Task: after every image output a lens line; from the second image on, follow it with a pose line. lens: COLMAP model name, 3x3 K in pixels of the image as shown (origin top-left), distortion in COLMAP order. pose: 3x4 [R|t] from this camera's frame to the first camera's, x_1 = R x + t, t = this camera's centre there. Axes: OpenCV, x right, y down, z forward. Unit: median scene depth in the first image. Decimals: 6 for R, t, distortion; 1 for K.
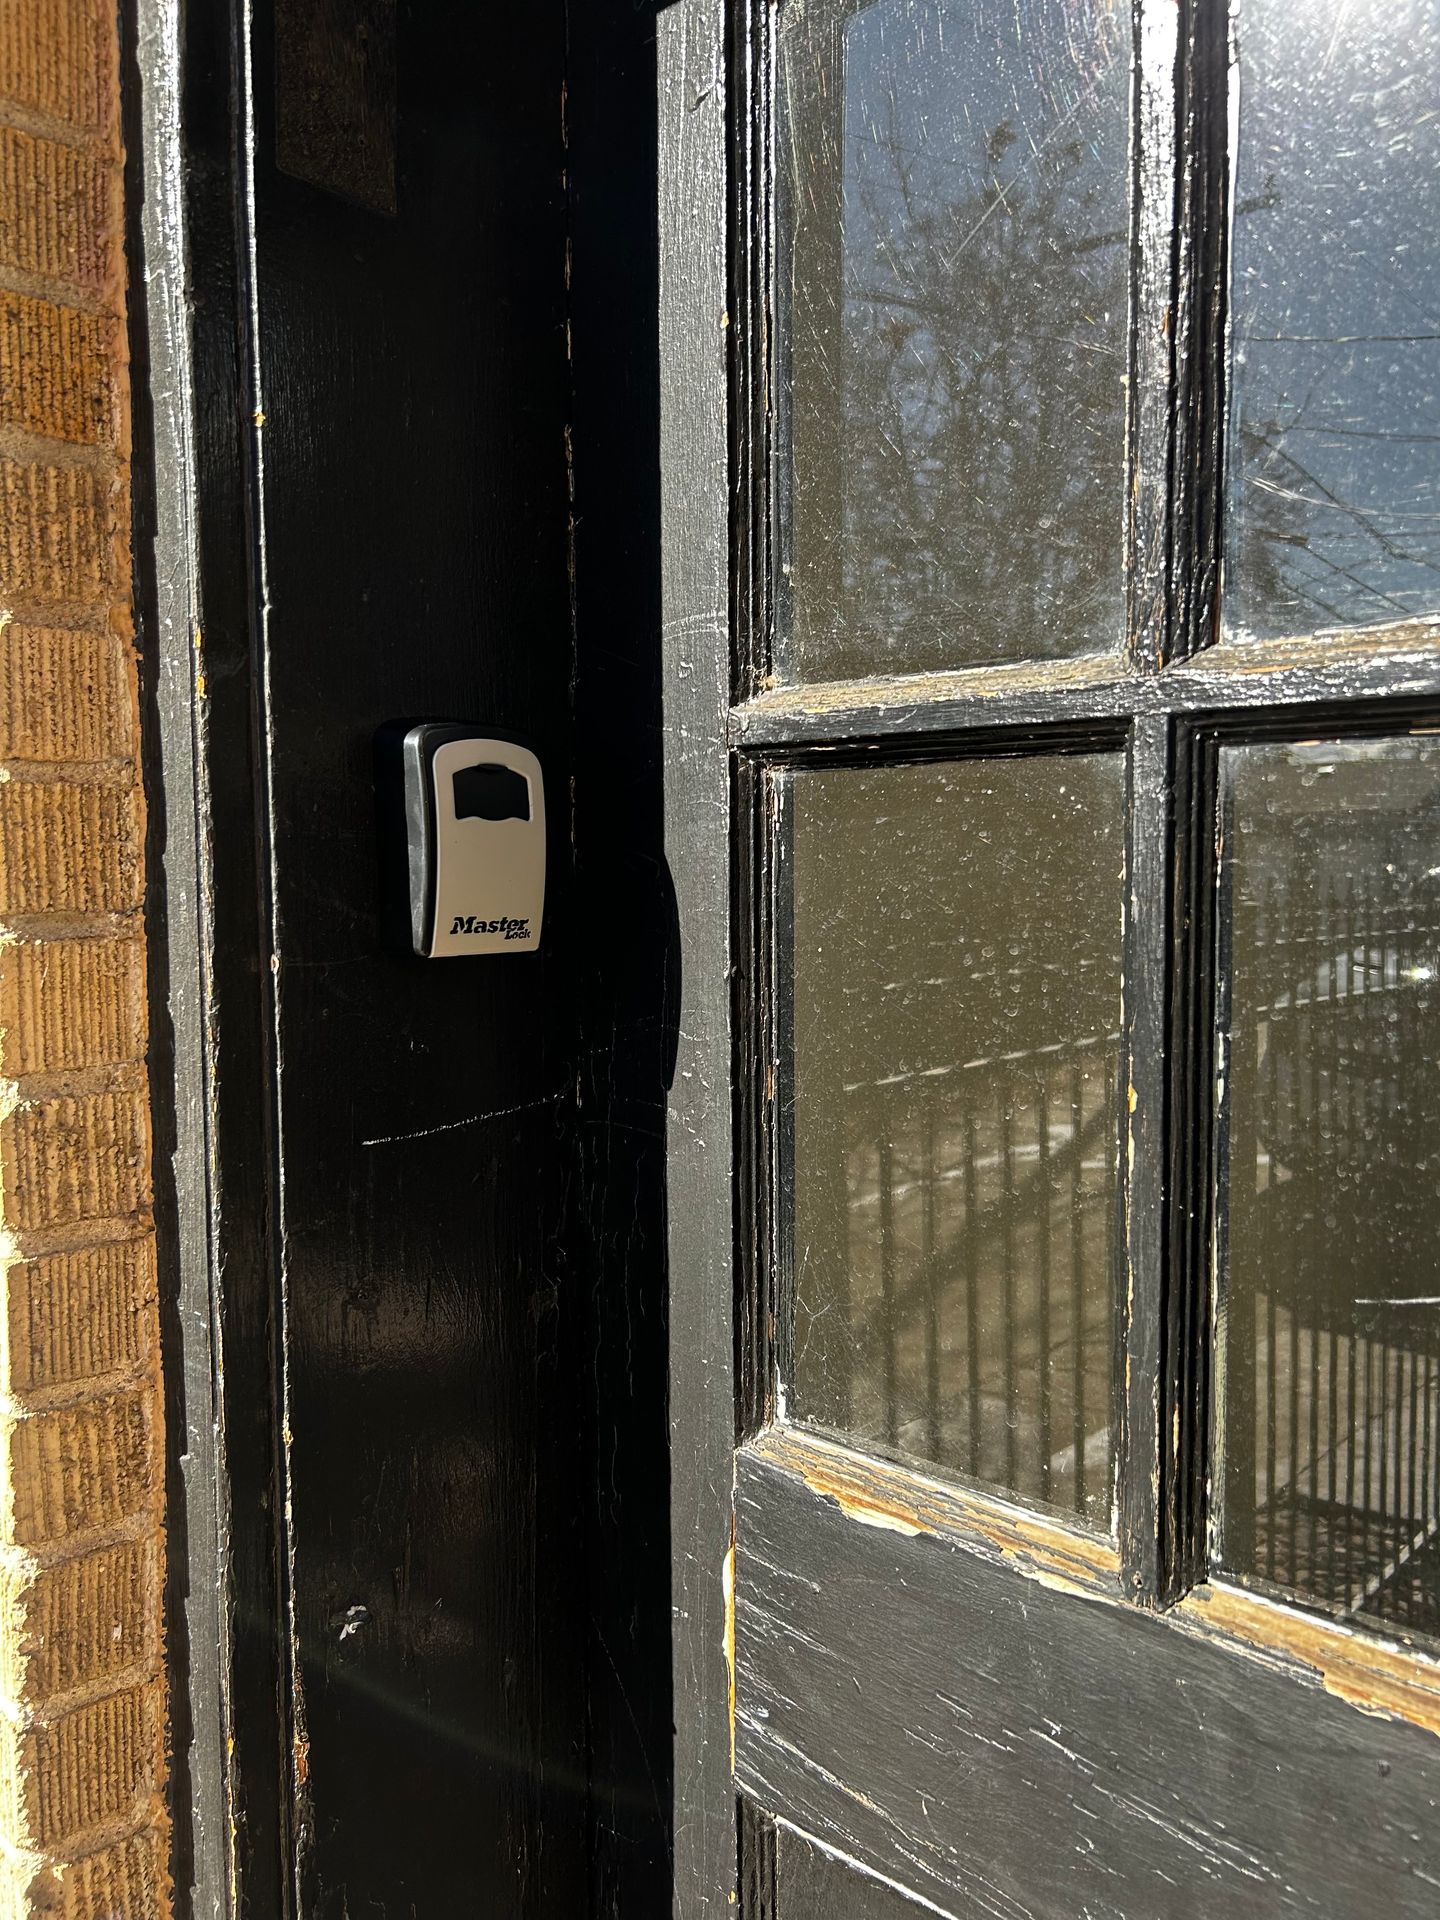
lens RADIAL K [[1452.2, 0, 719.5], [0, 1452.2, 957.8], [0, 0, 1]] dist [0.003883, -0.014526]
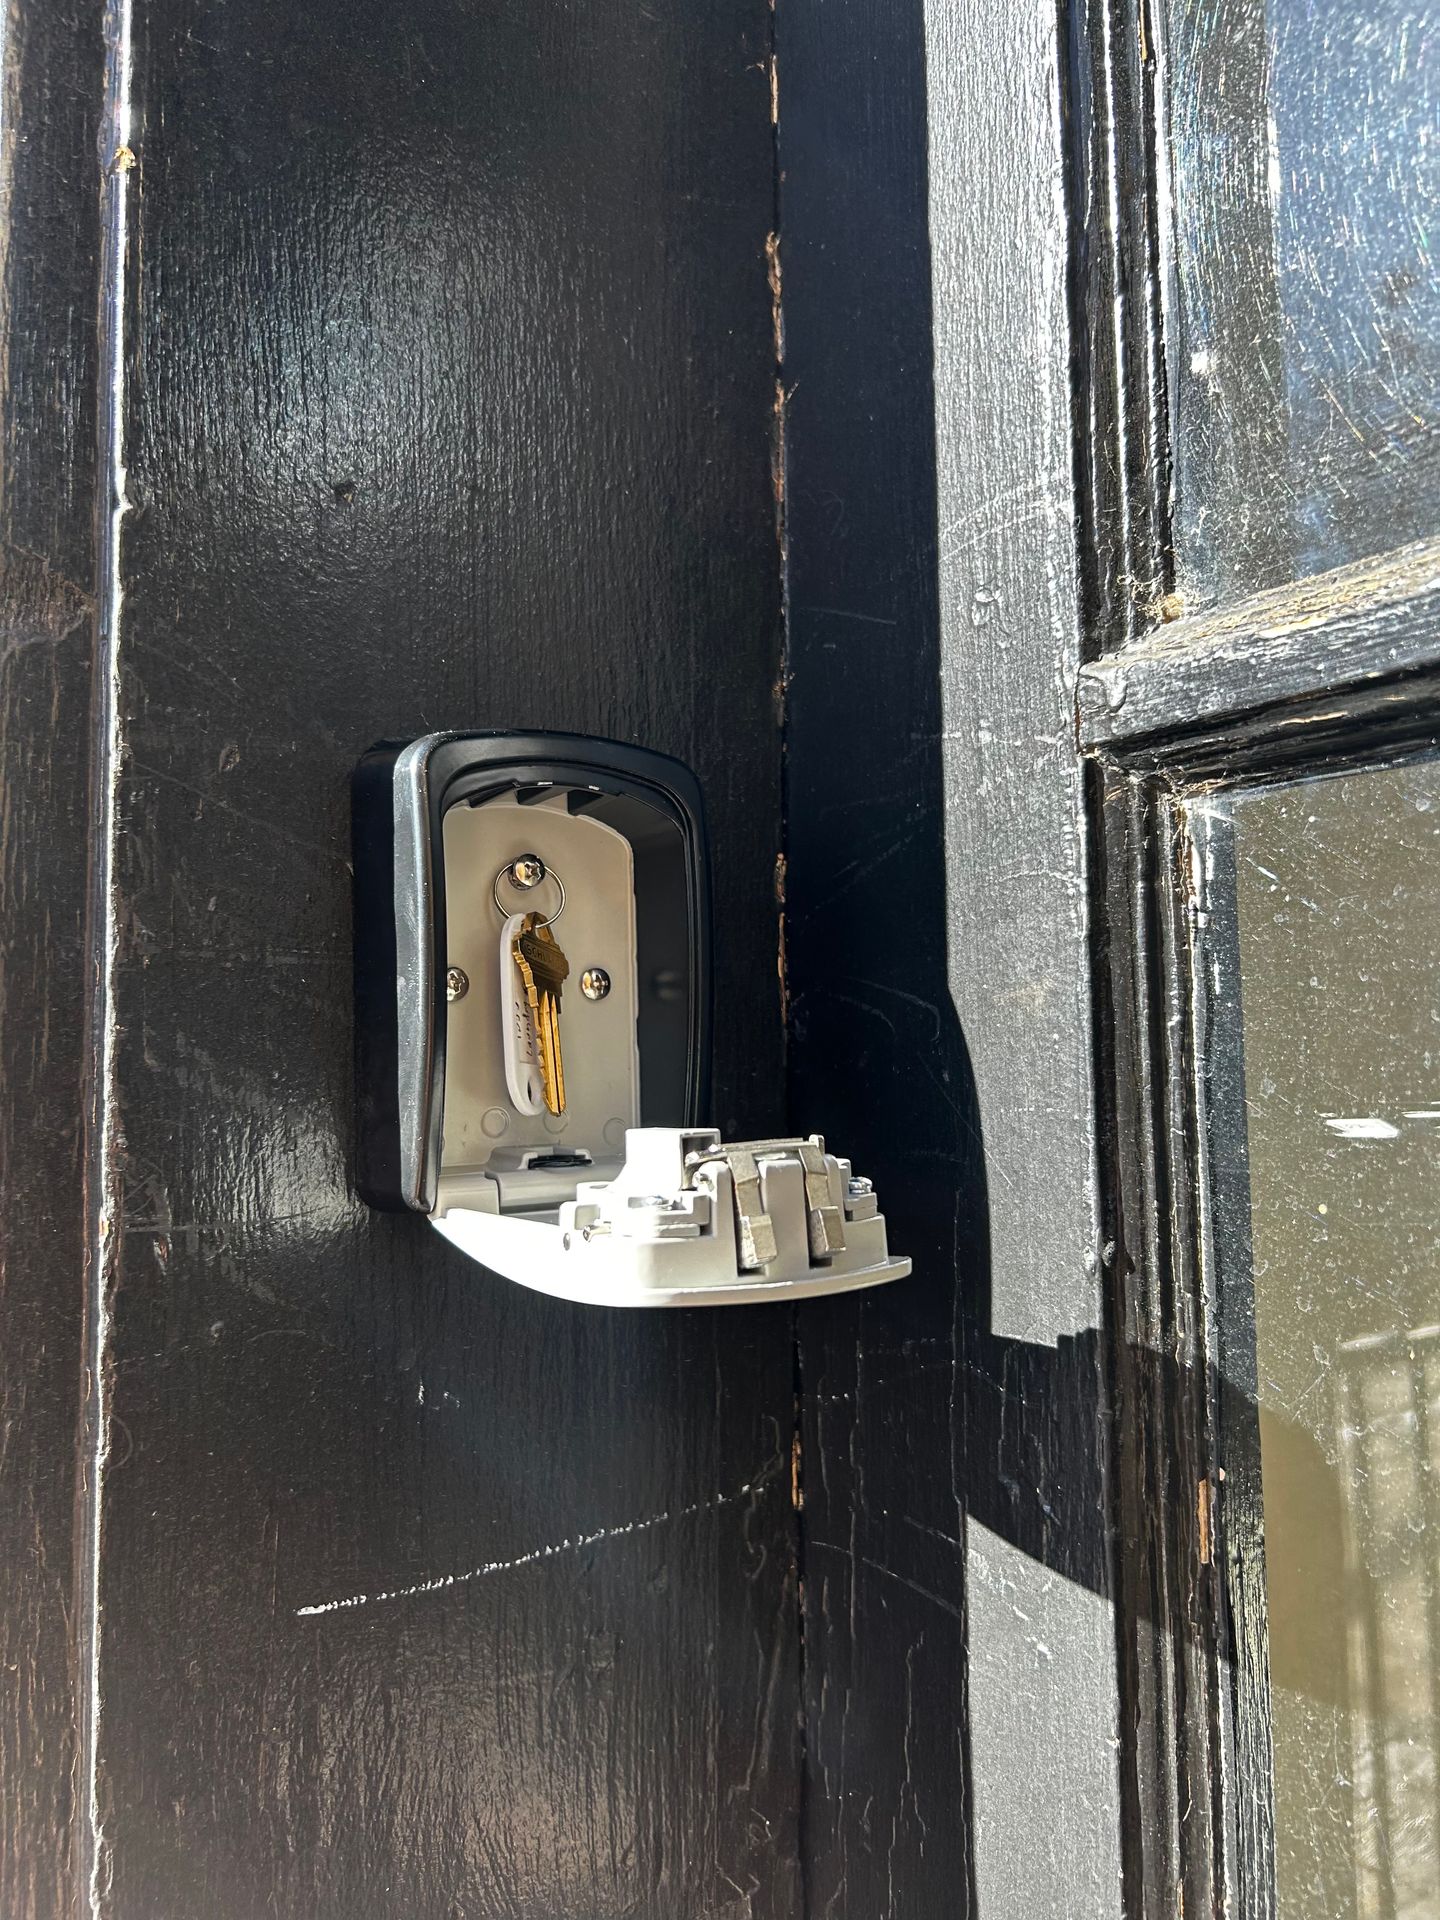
lens RADIAL K [[1452.2, 0, 716.7], [0, 1452.2, 956.3], [0, 0, 1]] dist [0.003883, -0.014526]
pose [[0.965269, -0.028442, -0.259706, 0.012287], [-0.007208, 0.990779, -0.135296, -0.019095], [0.261159, 0.132469, 0.956163, 0.543900]]
